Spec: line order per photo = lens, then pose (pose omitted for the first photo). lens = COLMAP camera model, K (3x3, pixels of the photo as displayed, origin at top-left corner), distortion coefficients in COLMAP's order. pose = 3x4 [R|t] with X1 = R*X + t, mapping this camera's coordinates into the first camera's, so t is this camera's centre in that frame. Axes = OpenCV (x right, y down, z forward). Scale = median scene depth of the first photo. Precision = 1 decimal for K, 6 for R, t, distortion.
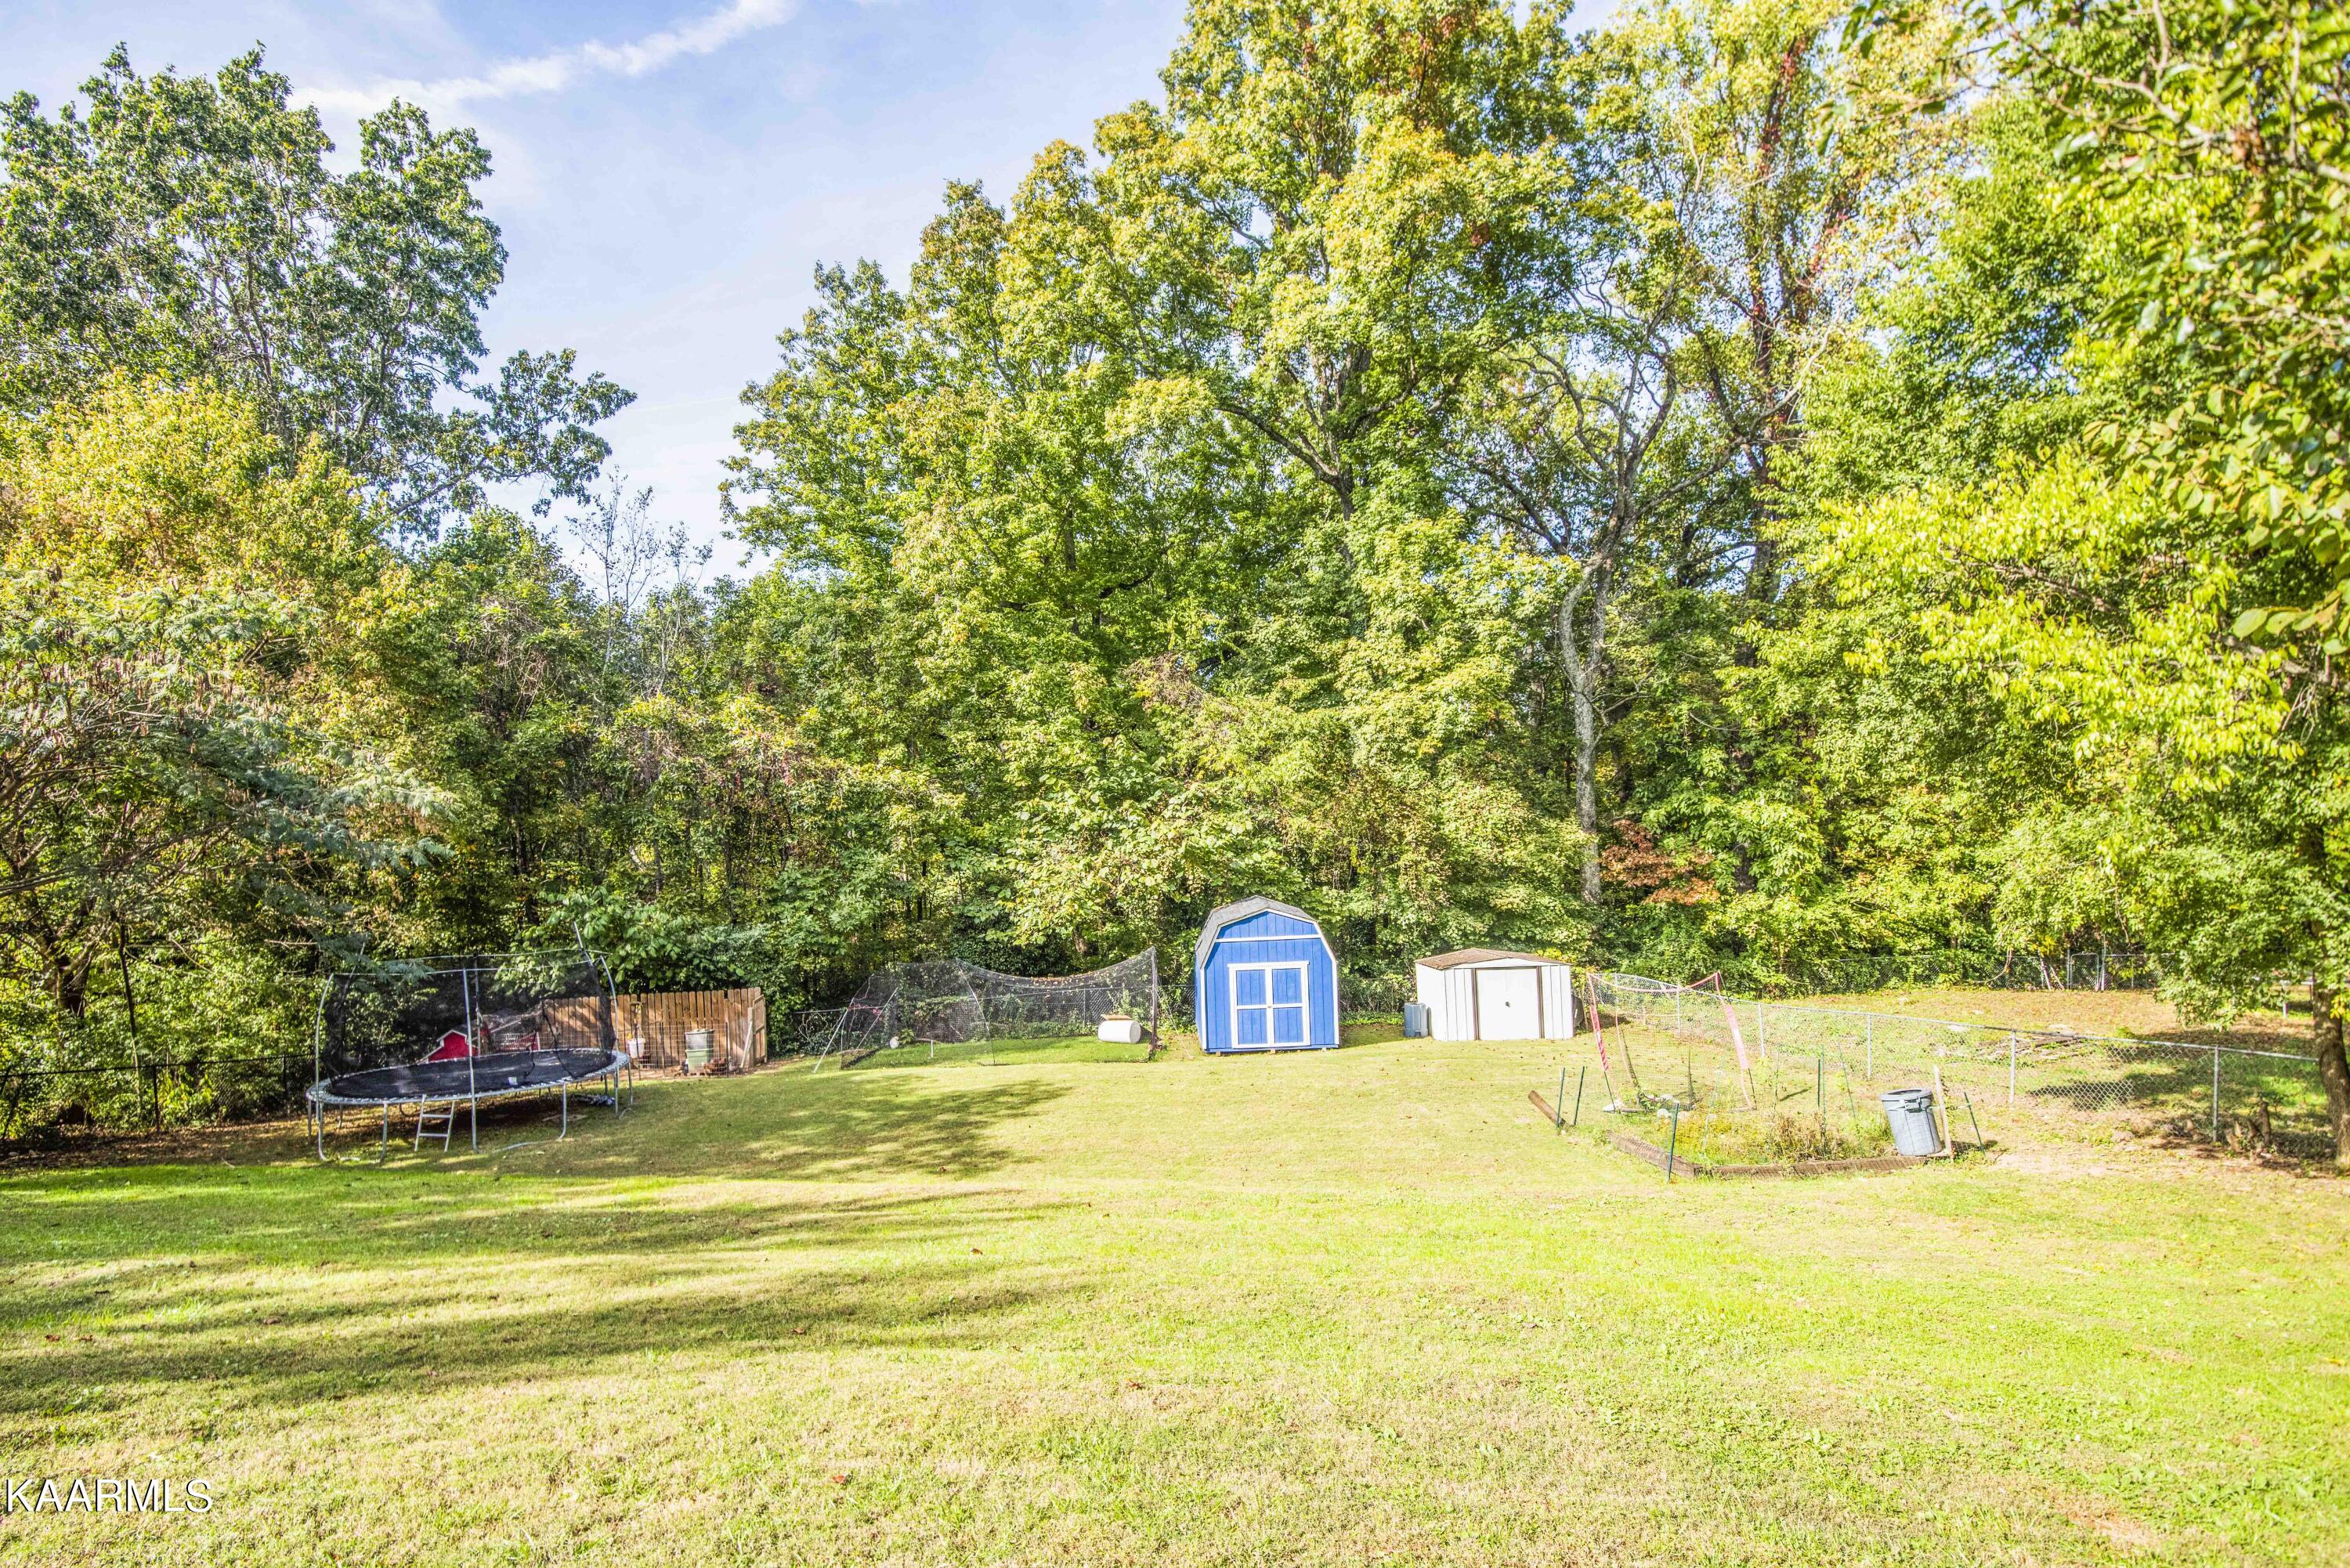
lens RADIAL K [[1090.6, 0, 1126.0], [0, 1090.6, 822.6], [0, 0, 1]] dist [0.000529, -0.035033]
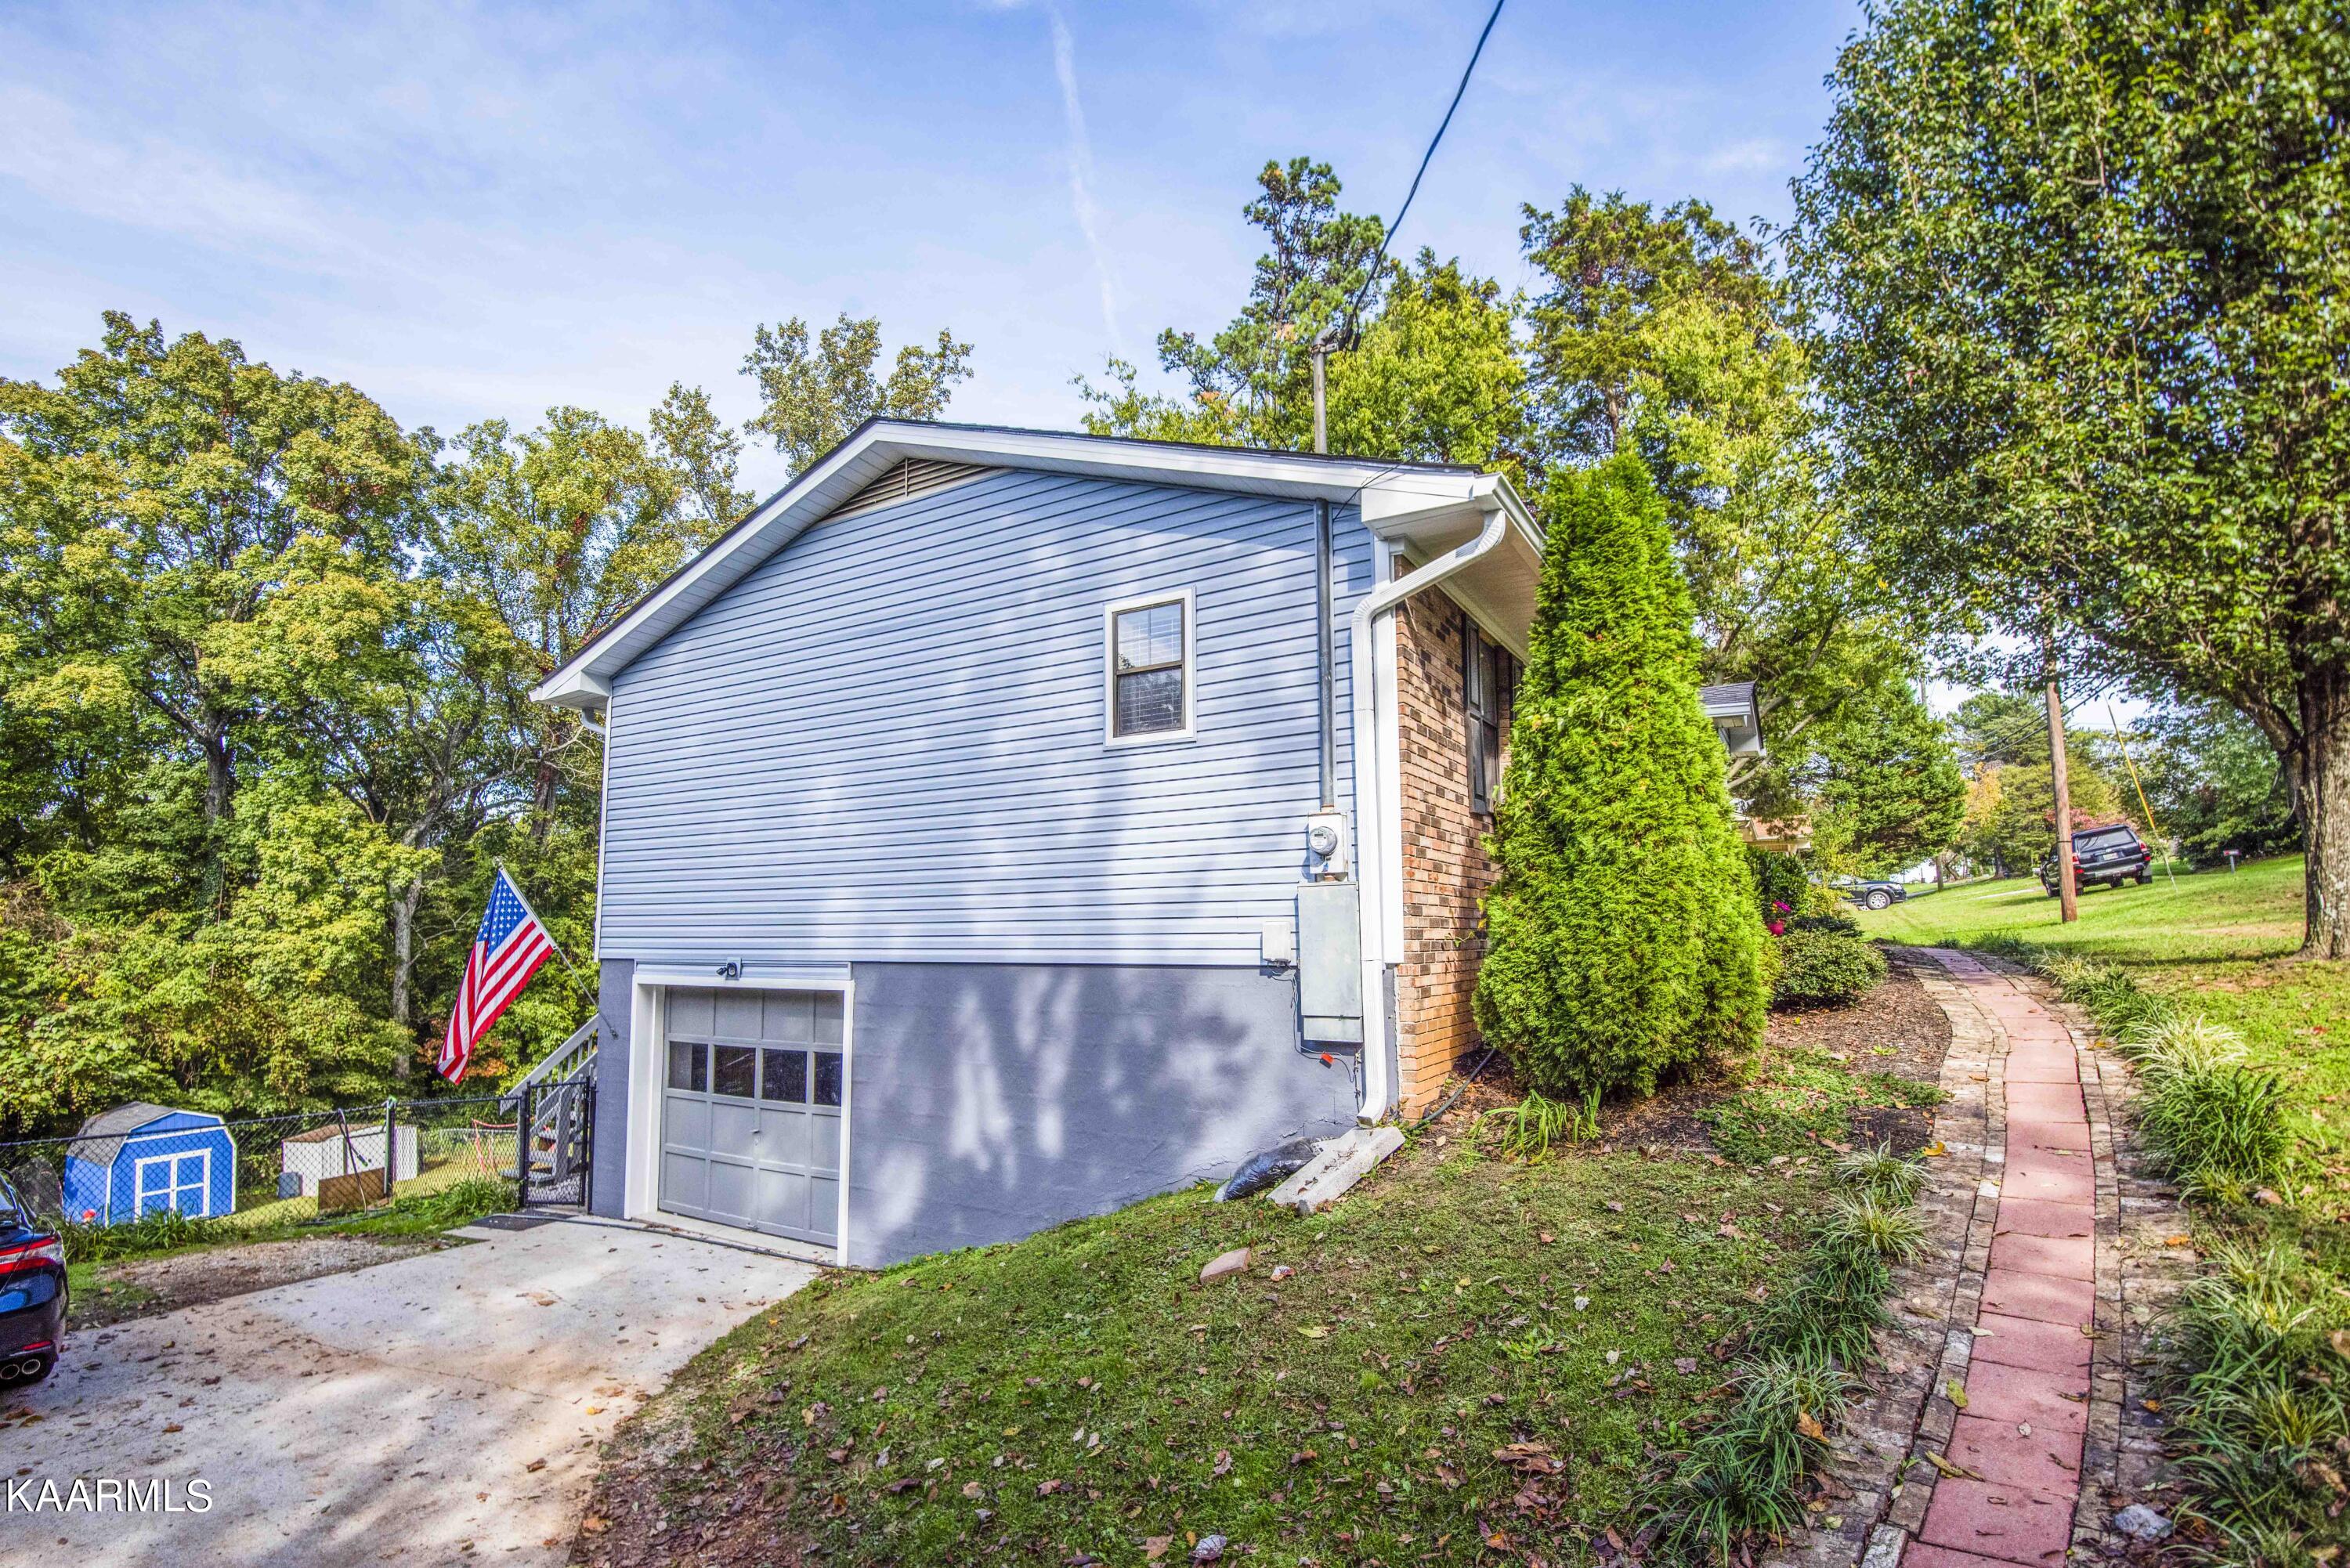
lens RADIAL K [[1091.2, 0, 1163.5], [0, 1091.2, 842.8], [0, 0, 1]] dist [-0.010223, -0.017113]
pose [[0.451386, 0.089494, 0.887830, -0.397778], [0.025090, 0.993292, -0.112881, -0.050398], [-0.891976, 0.073229, 0.446113, -0.487003]]
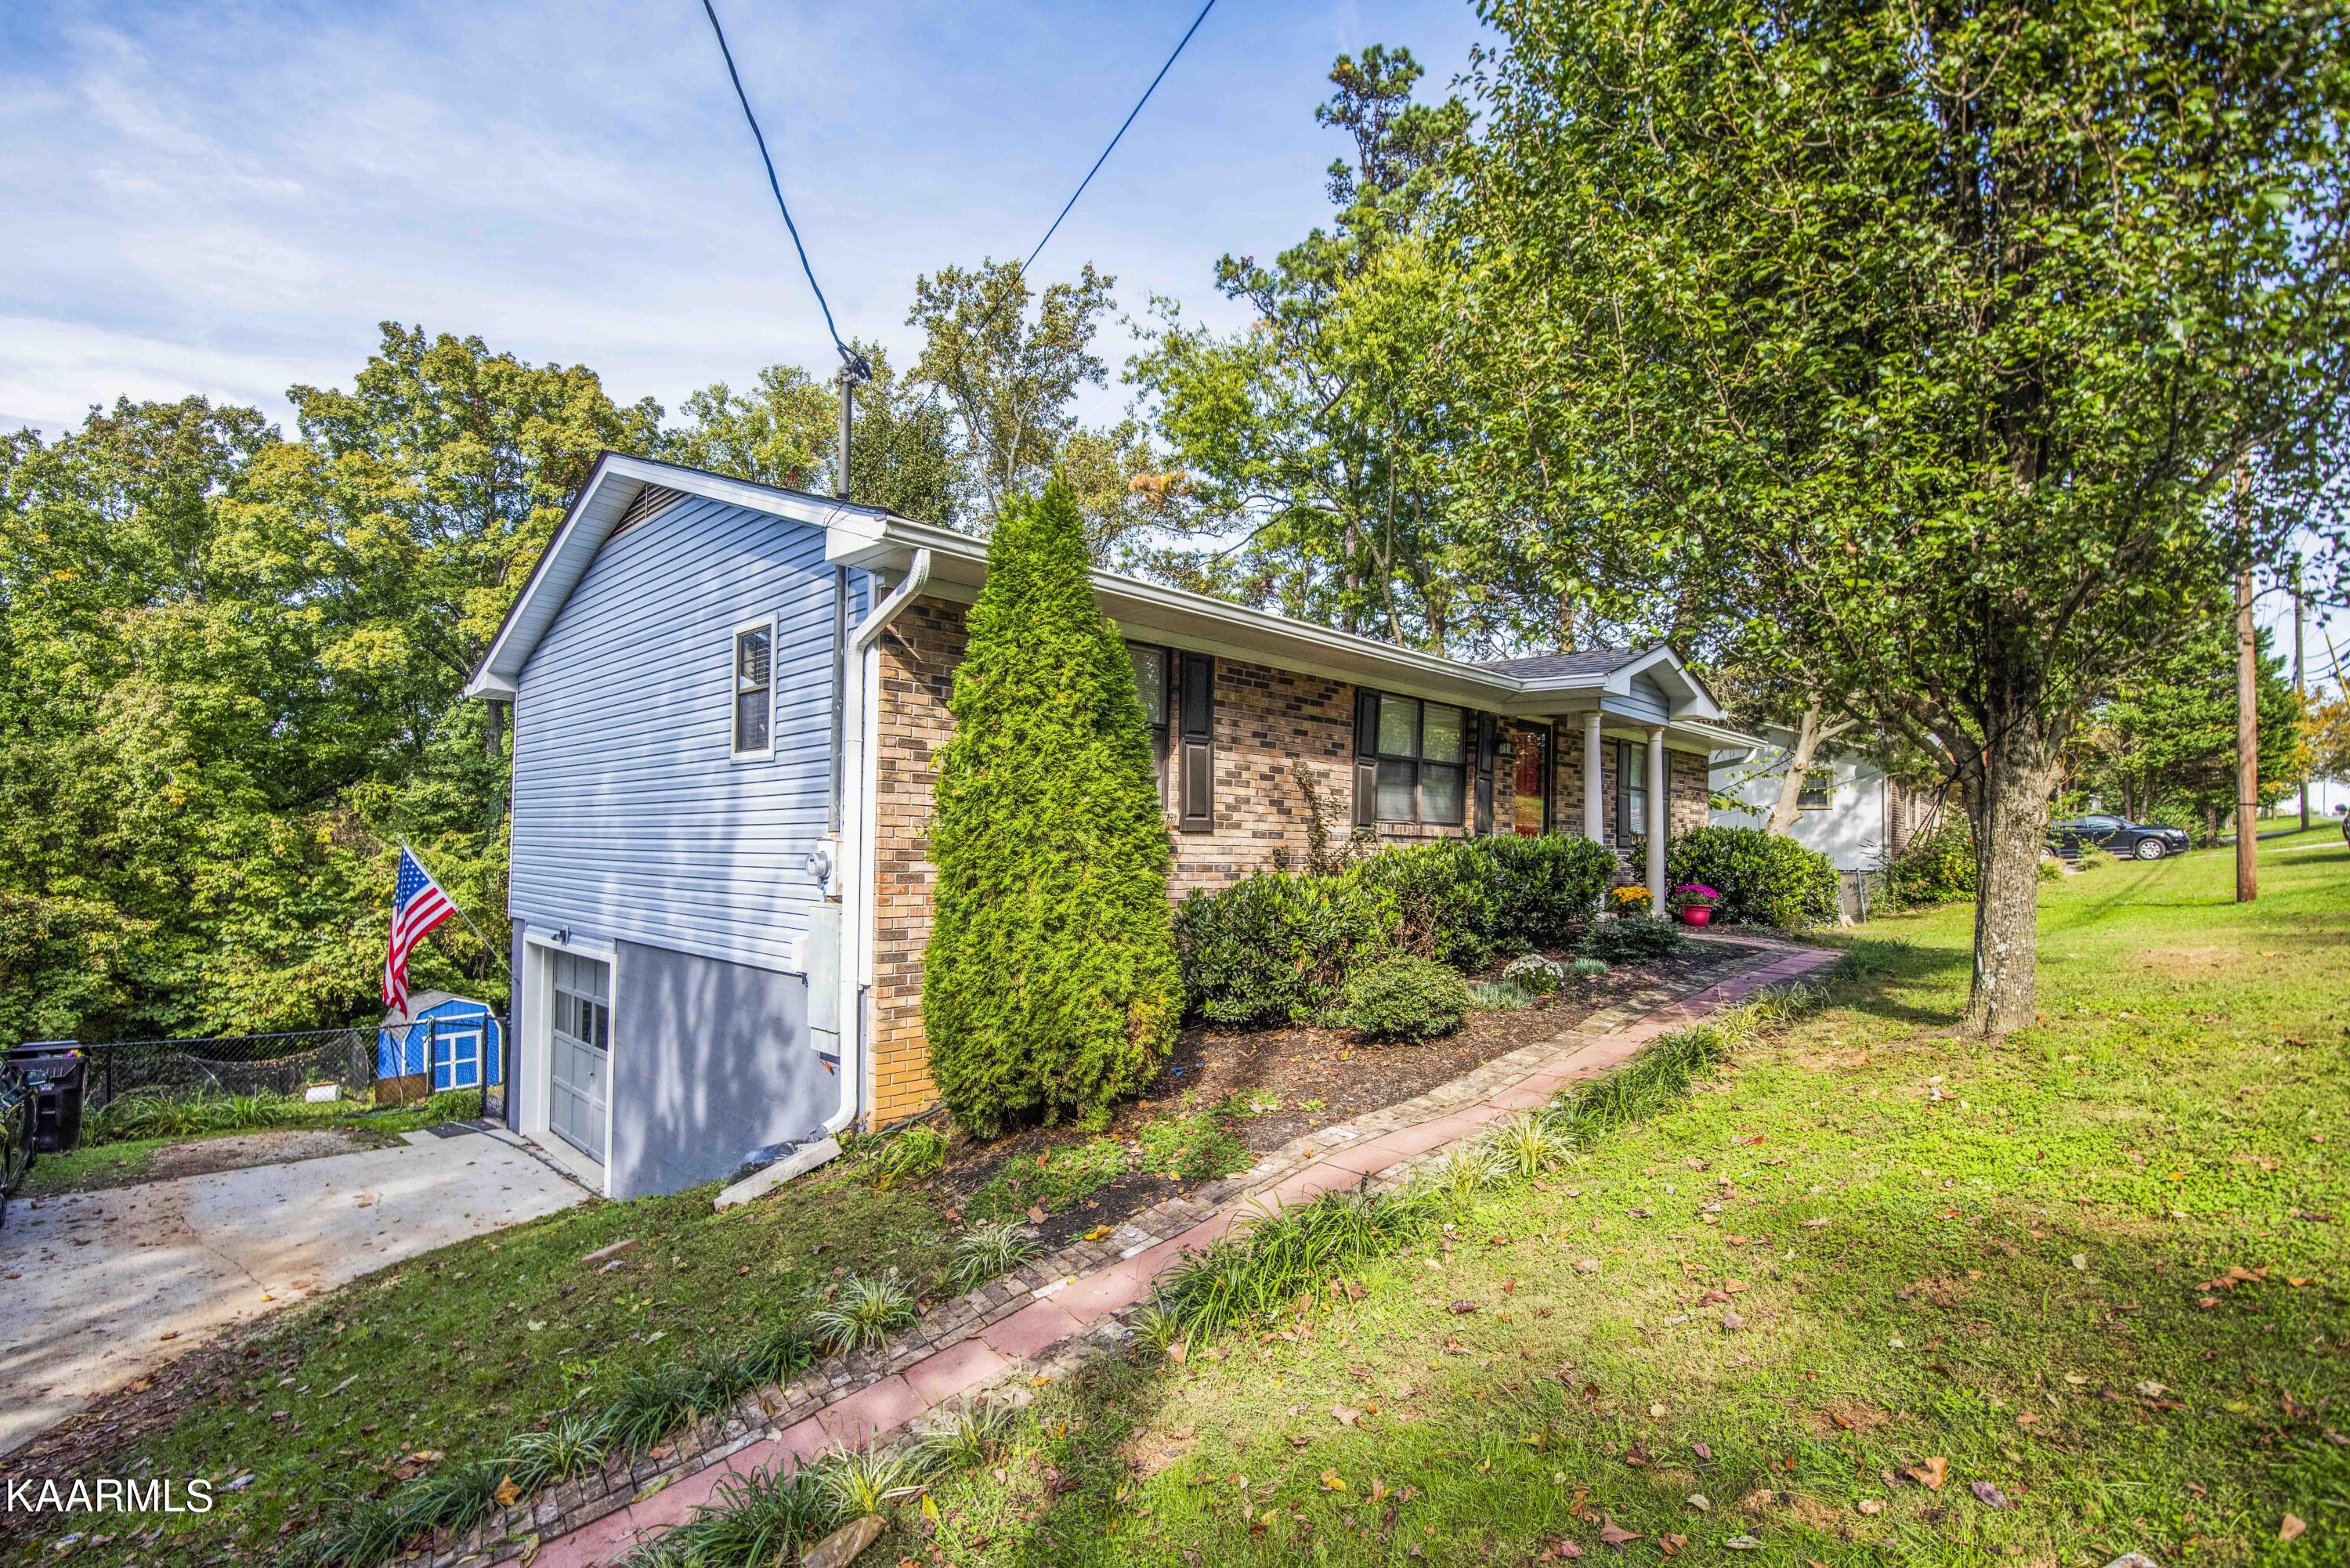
lens RADIAL K [[1091.2, 0, 1163.5], [0, 1091.2, 842.8], [0, 0, 1]] dist [-0.010223, -0.017113]
pose [[0.654195, 0.030306, 0.755719, -0.313327], [-0.003378, 0.999304, -0.037151, -0.071860], [-0.756318, 0.021751, 0.653842, -0.629562]]
